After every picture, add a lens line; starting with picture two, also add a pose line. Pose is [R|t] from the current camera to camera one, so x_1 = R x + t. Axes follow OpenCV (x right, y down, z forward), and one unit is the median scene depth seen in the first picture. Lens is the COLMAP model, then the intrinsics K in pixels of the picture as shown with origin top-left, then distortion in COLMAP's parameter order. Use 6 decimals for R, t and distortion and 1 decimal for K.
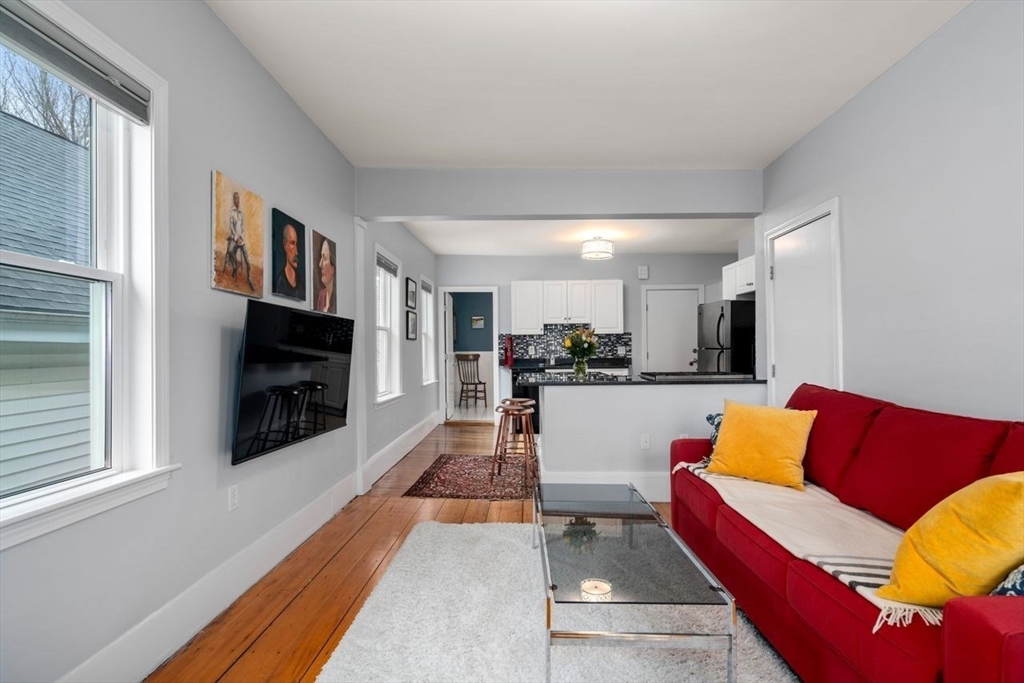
lens RADIAL K [[472.3, 0, 506.3], [0, 472.3, 344.1], [0, 0, 1]] dist [-0.009481, 0.000053]
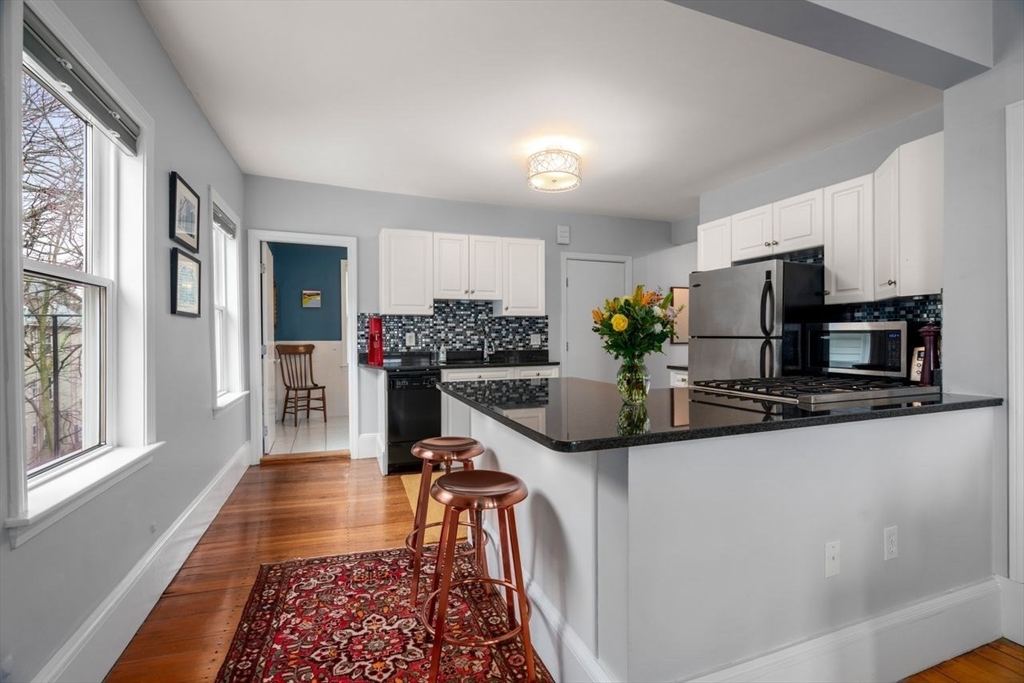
lens RADIAL K [[472.3, 0, 514.5], [0, 472.3, 339.9], [0, 0, 1]] dist [-0.009481, 0.000053]
pose [[0.928431, 0.003043, 0.371493, -0.055012], [-0.008177, 0.999892, 0.012245, 0.004881], [-0.371415, -0.014406, 0.928355, 0.339791]]
